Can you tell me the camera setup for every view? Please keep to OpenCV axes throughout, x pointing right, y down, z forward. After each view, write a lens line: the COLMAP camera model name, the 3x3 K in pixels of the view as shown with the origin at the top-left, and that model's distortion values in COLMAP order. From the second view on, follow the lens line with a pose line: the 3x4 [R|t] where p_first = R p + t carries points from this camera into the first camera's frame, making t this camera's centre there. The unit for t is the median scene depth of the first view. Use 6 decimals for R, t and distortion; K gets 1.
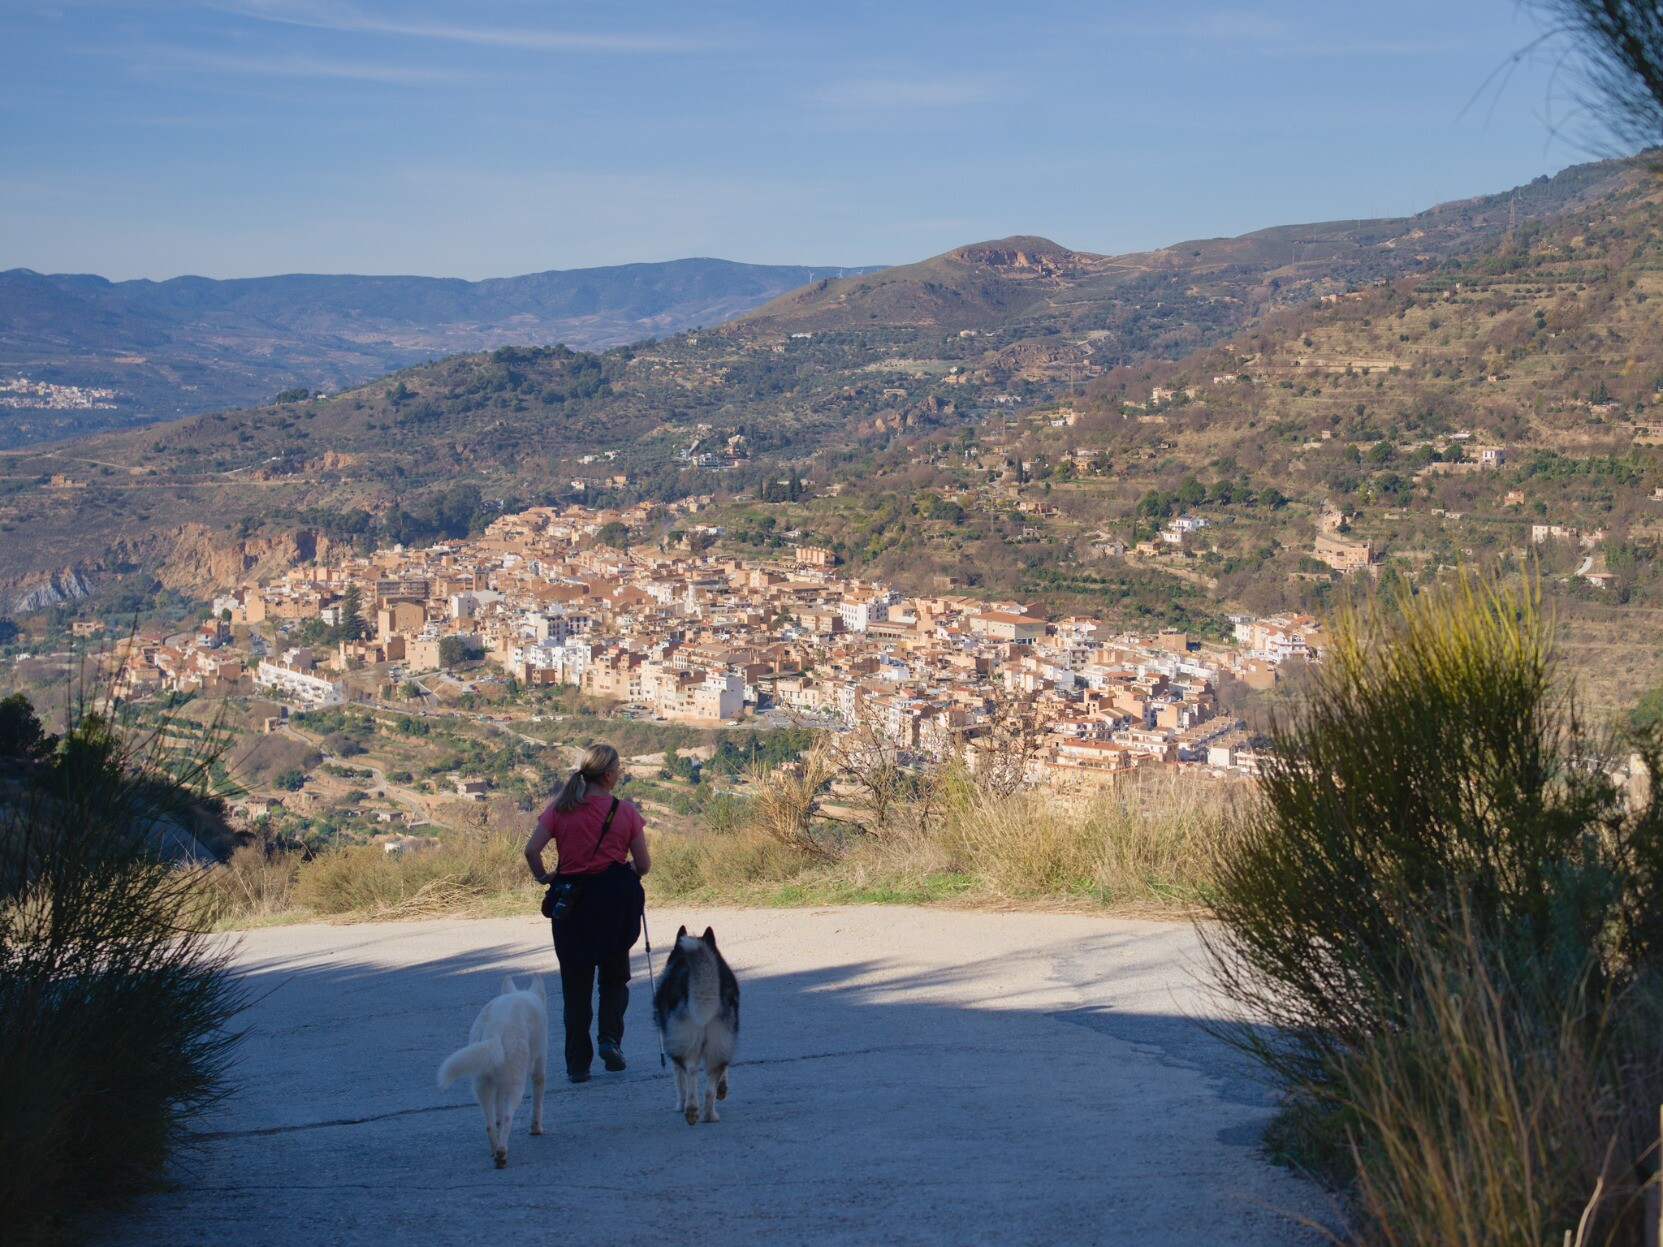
lens RADIAL K [[2531.1, 0, 831.5], [0, 2531.1, 623.5], [0, 0, 1]] dist [0.132069, -0.011206]
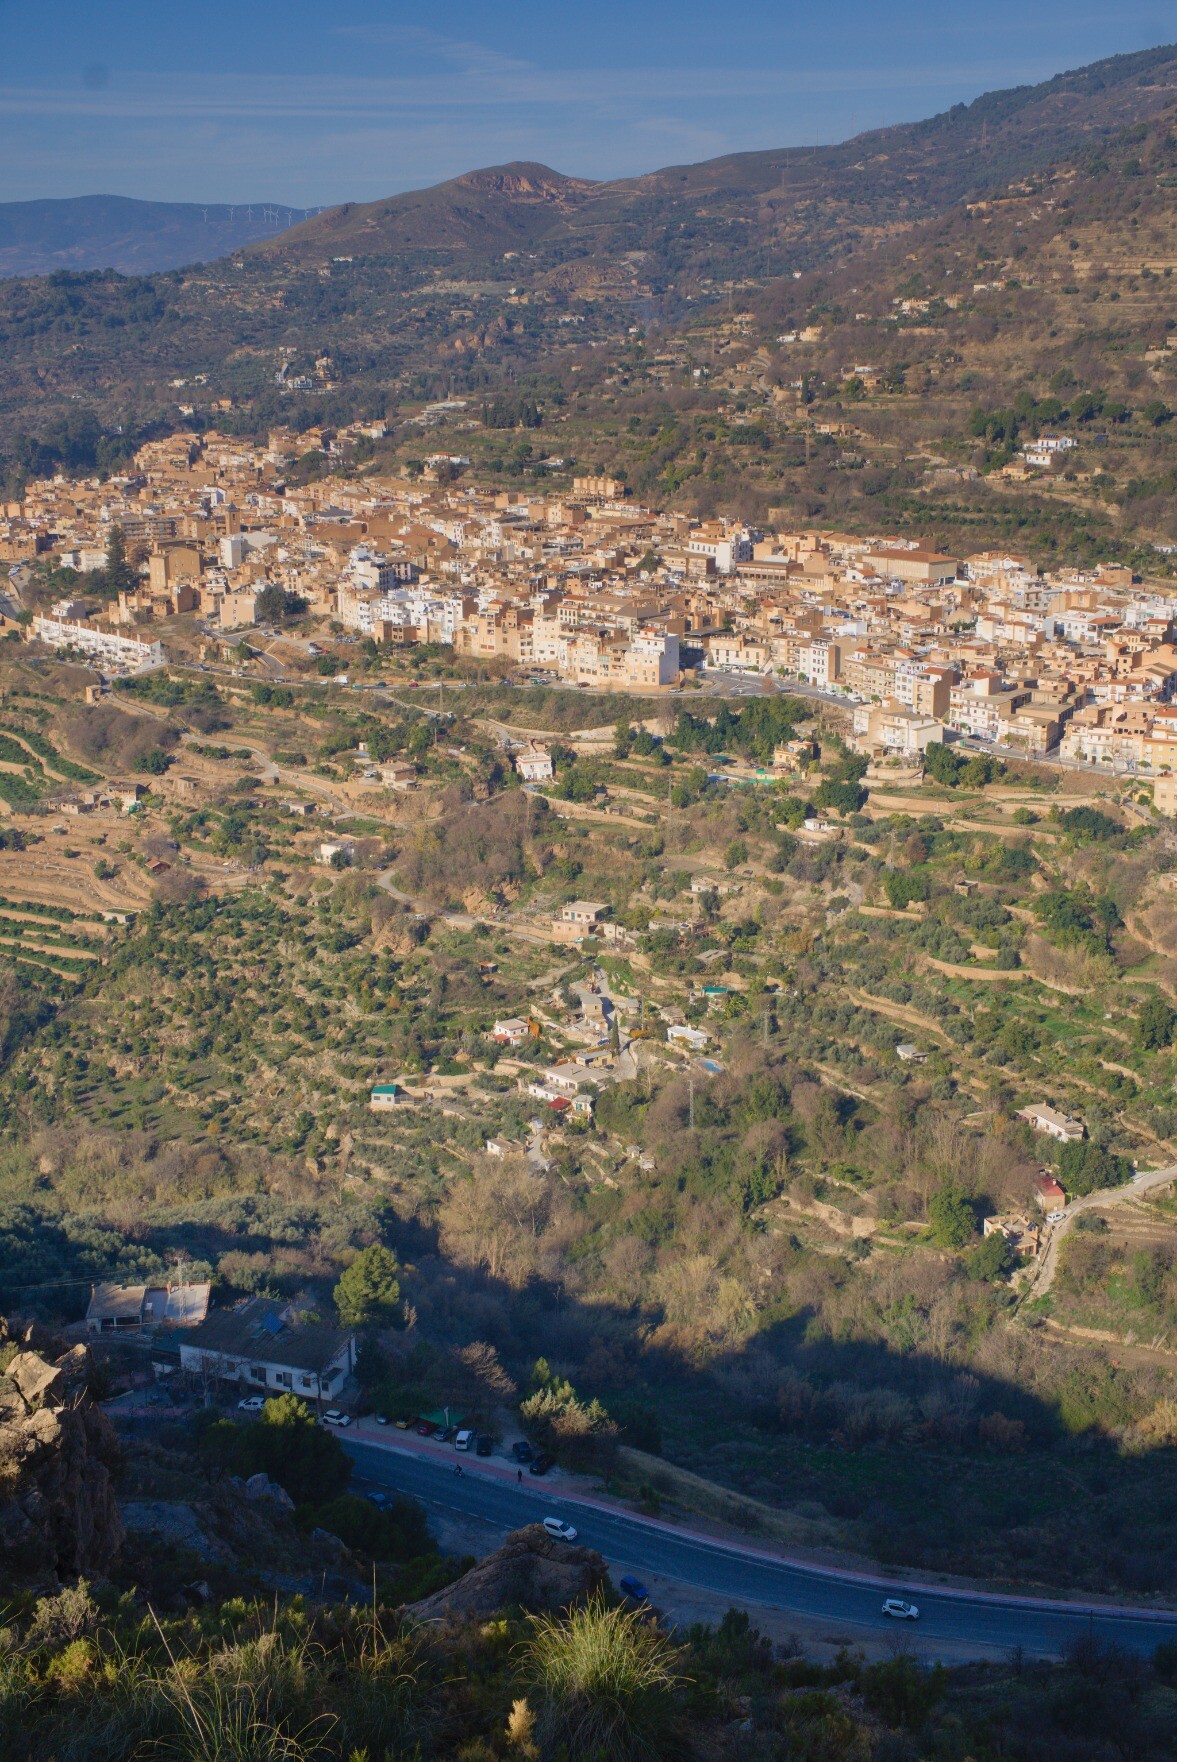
lens RADIAL K [[2224.4, 0, 588.5], [0, 2224.4, 881.0], [0, 0, 1]] dist [0.133496, 0.077237]
pose [[0.993699, -0.041168, 0.104250, -0.094038], [0.024466, 0.987344, 0.156697, -0.010821], [-0.109382, -0.153159, 0.982129, 0.135471]]
